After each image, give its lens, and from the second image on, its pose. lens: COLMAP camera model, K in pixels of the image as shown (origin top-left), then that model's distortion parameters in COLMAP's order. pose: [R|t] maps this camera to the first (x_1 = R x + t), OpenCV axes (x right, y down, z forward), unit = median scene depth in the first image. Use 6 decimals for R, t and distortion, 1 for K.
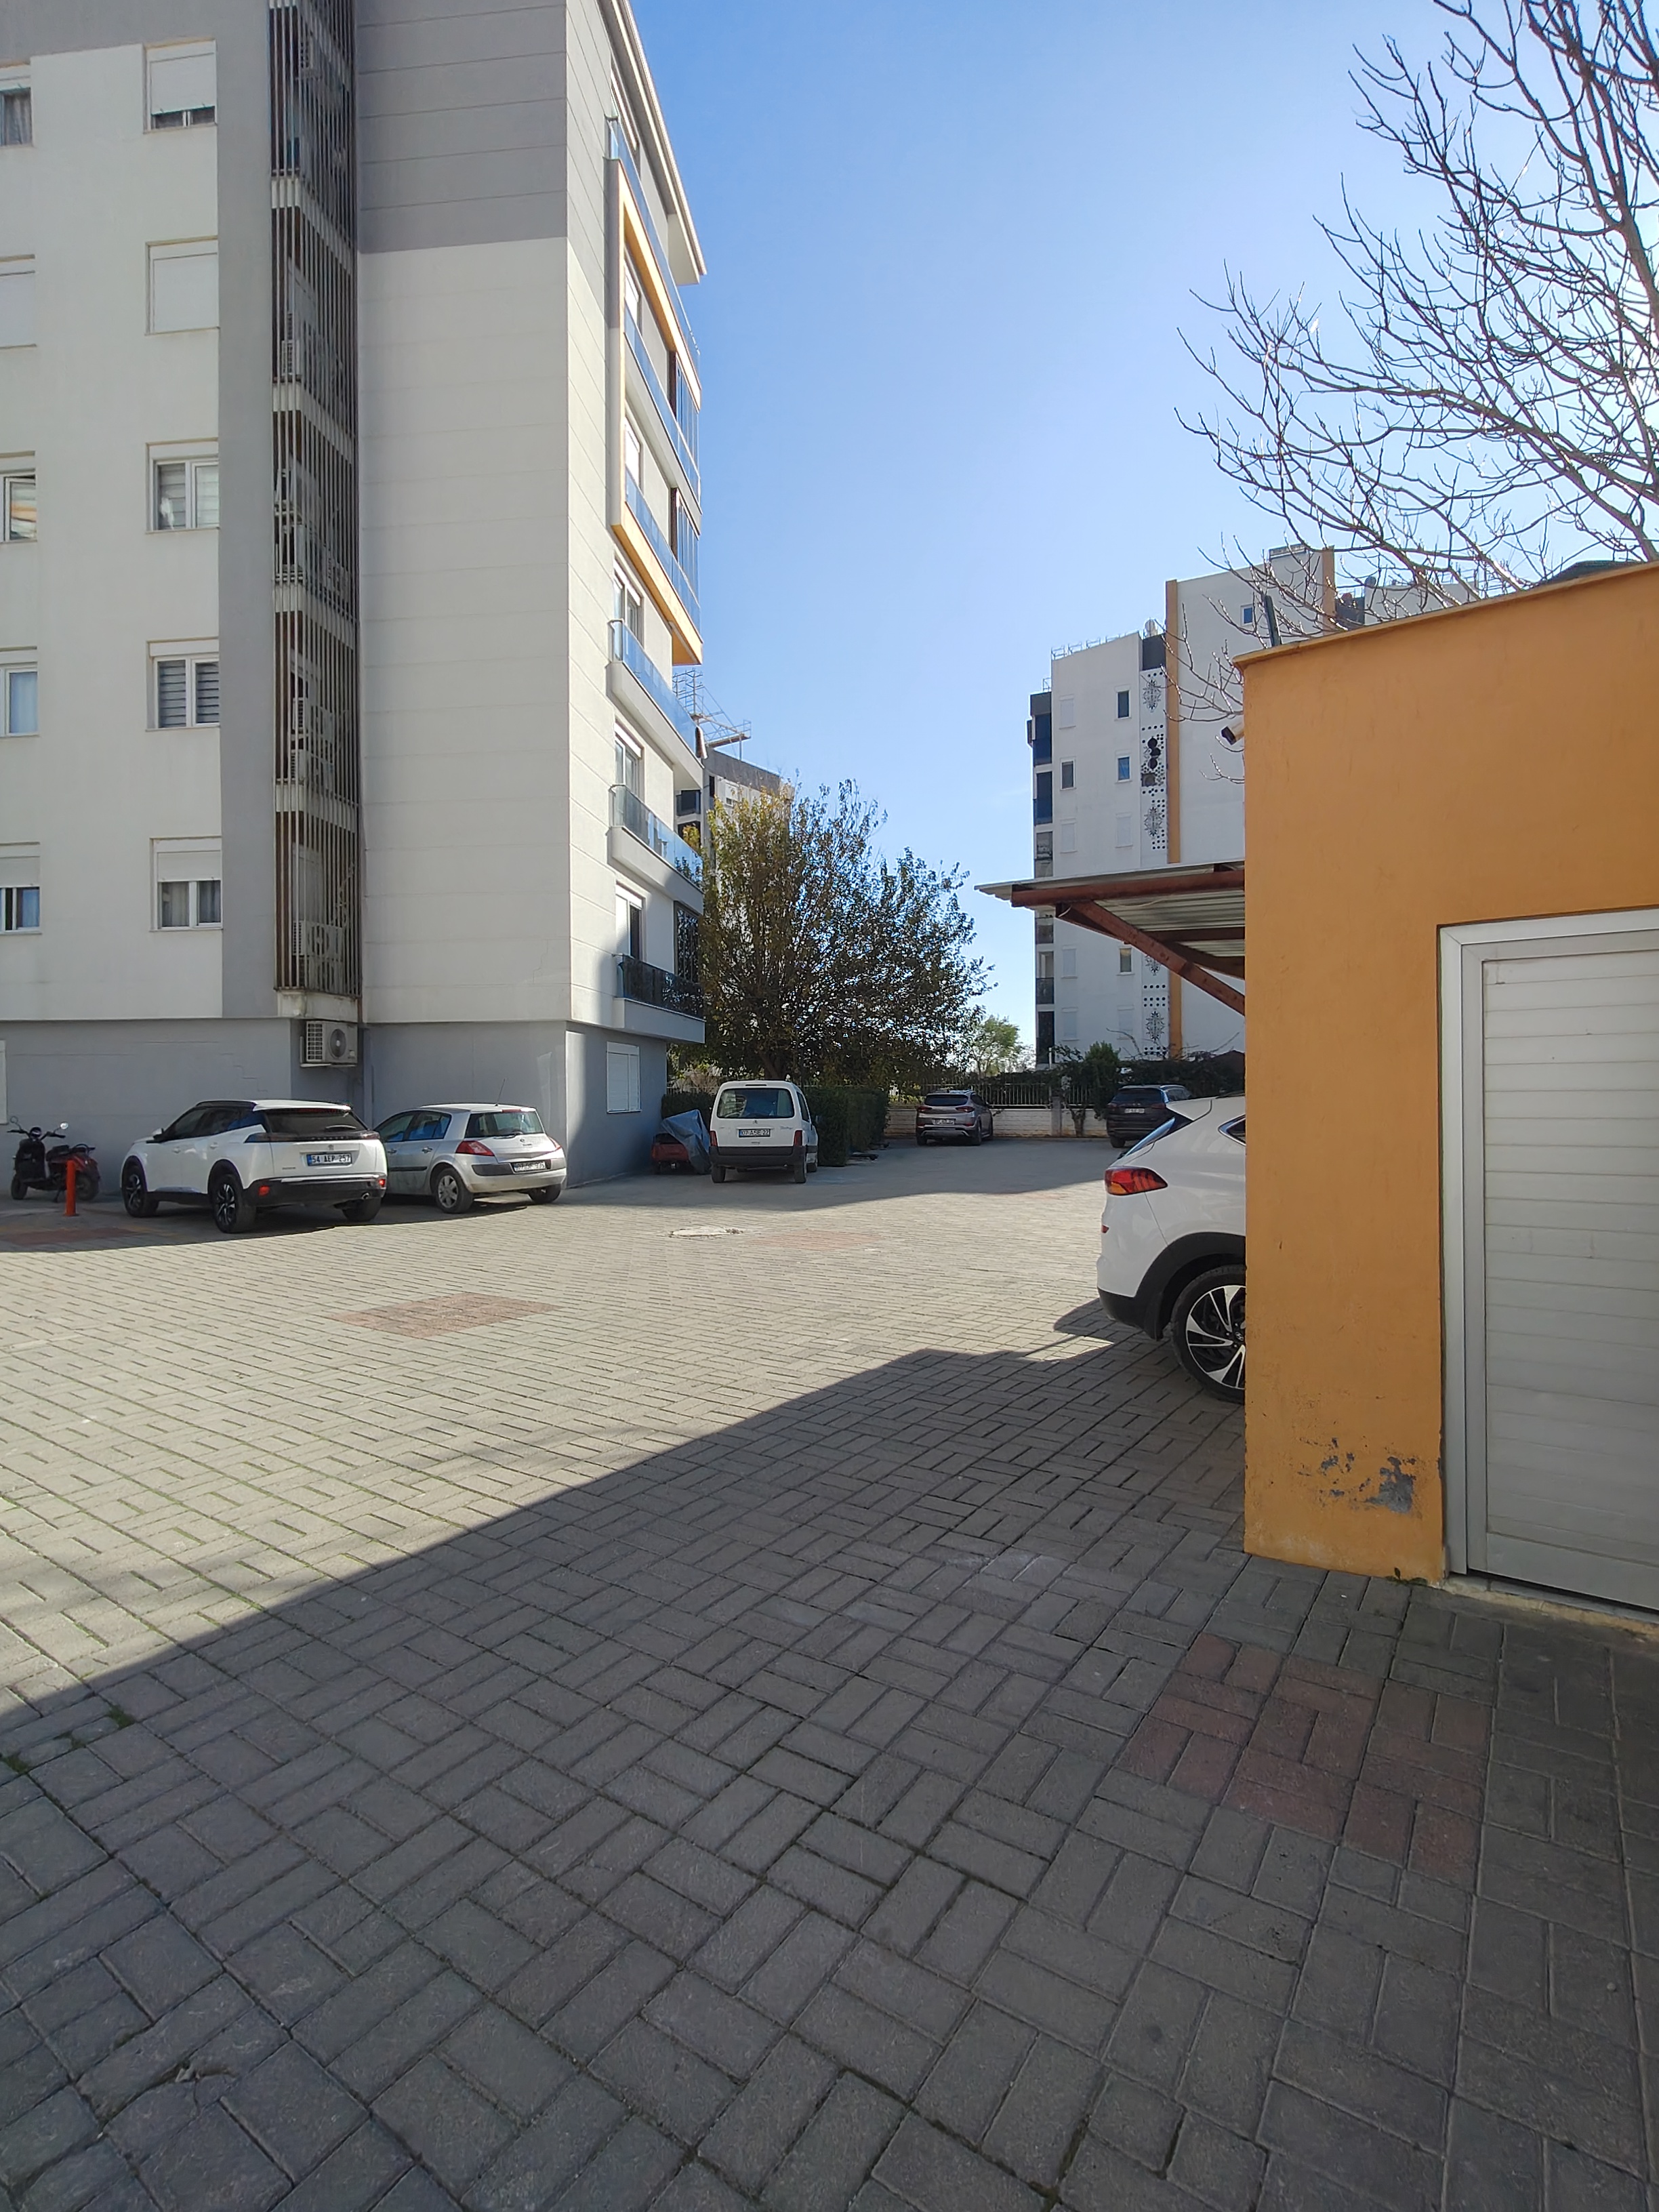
lens RADIAL K [[1051.5, 0, 841.4], [0, 1051.5, 1098.6], [0, 0, 1]] dist [-0.010025, 0.006184]
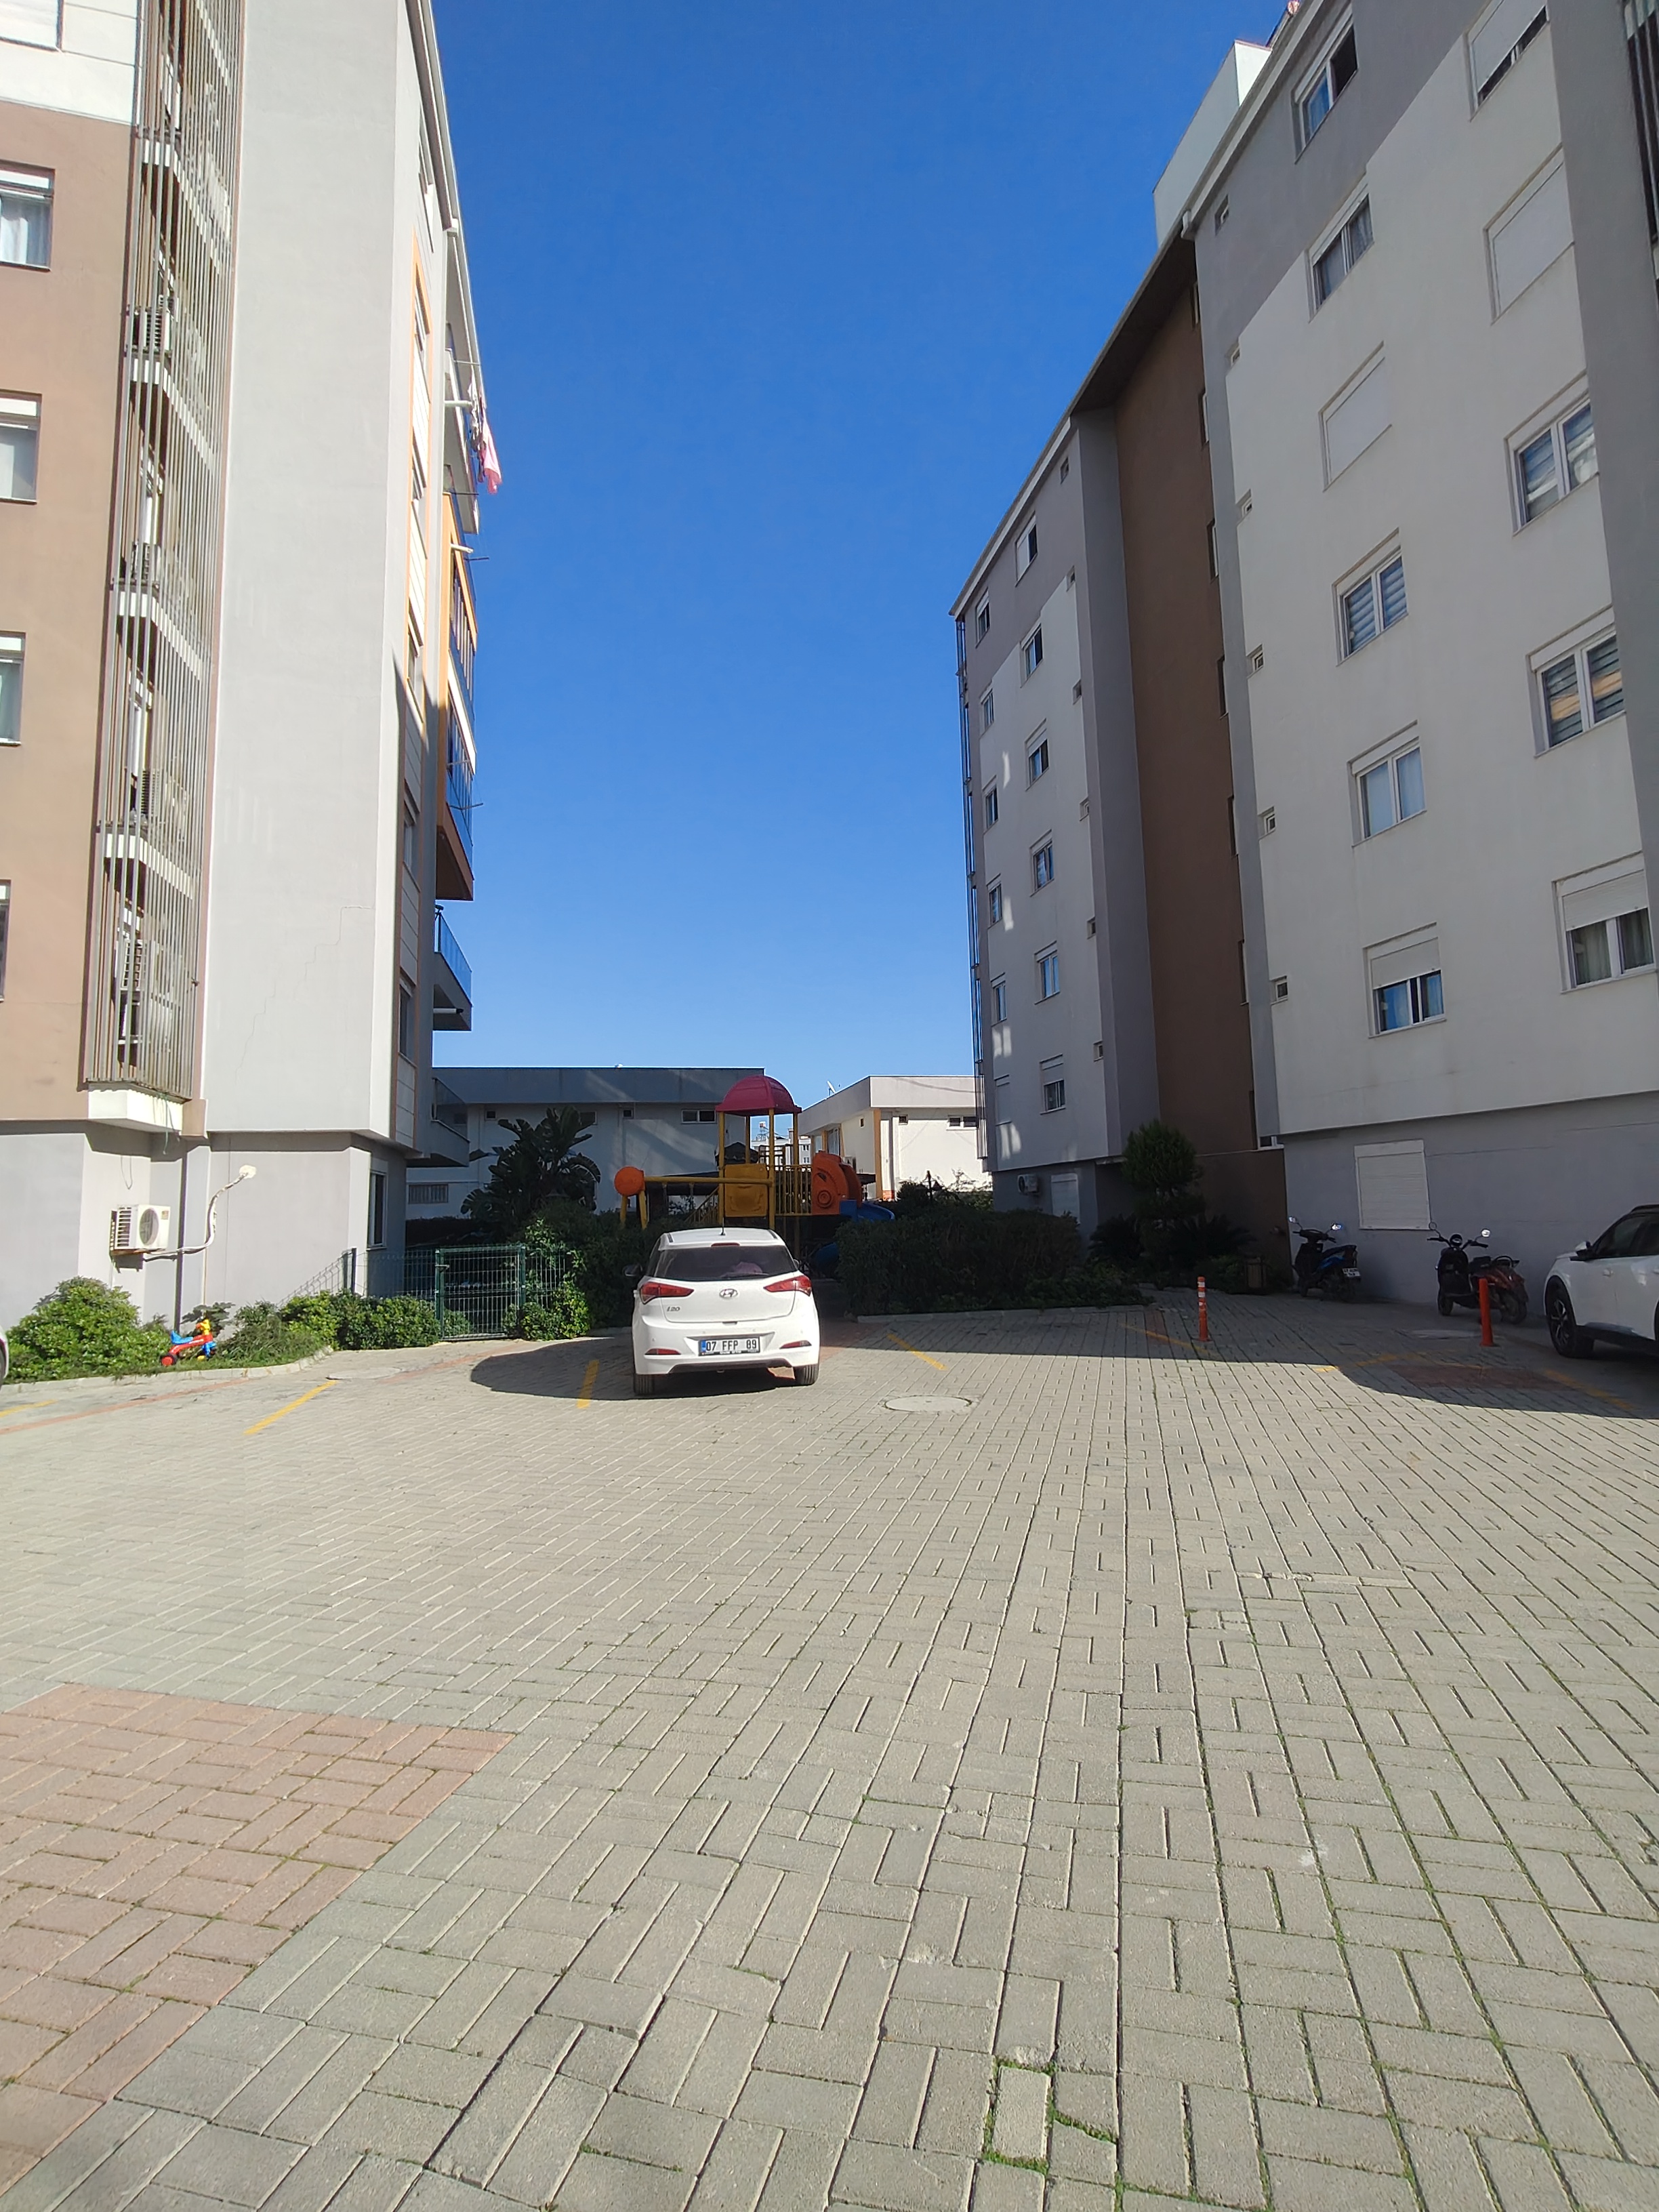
lens RADIAL K [[1051.5, 0, 830.3], [0, 1051.5, 1100.1], [0, 0, 1]] dist [-0.010025, 0.006184]
pose [[0.325214, -0.105794, -0.939704, -0.092759], [0.022934, 0.994312, -0.104005, -0.005831], [0.945362, 0.012272, 0.325791, 0.206523]]
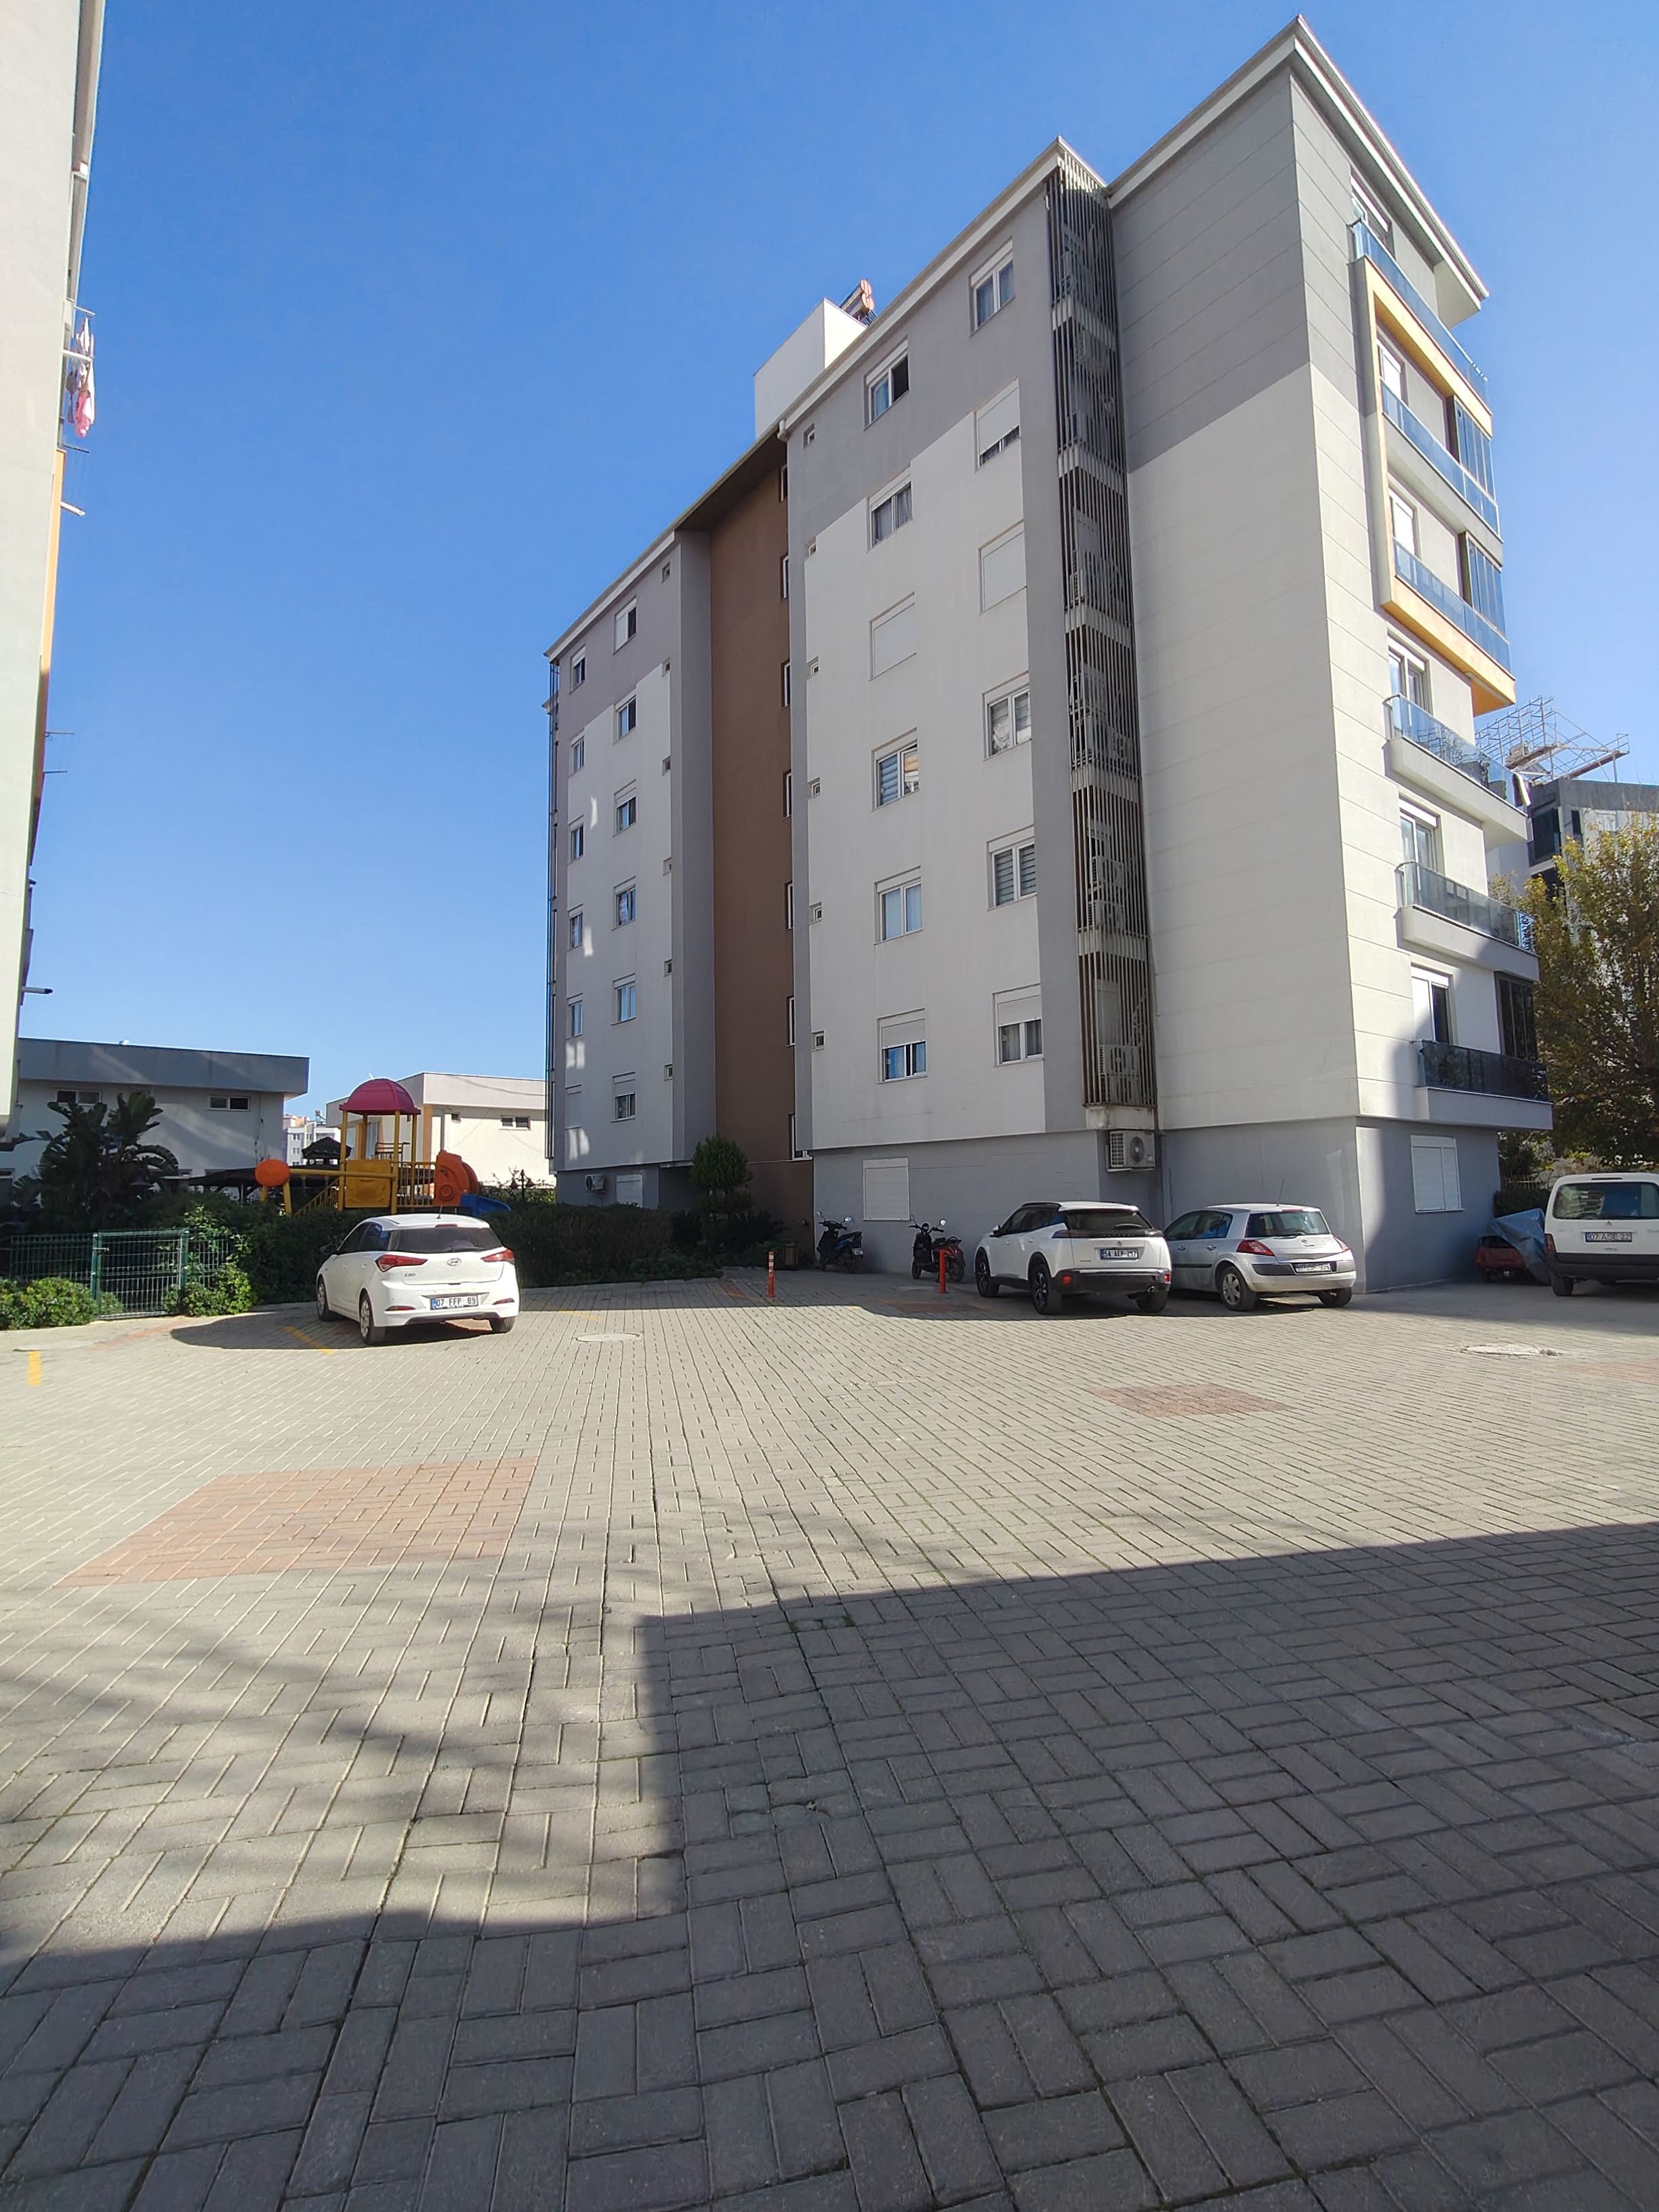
lens RADIAL K [[1051.5, 0, 829.8], [0, 1051.5, 1098.3], [0, 0, 1]] dist [-0.010025, 0.006184]
pose [[0.712743, -0.075488, -0.697351, 0.073985], [0.010544, 0.995233, -0.096957, -0.002584], [0.701346, 0.061752, 0.710141, -0.026146]]
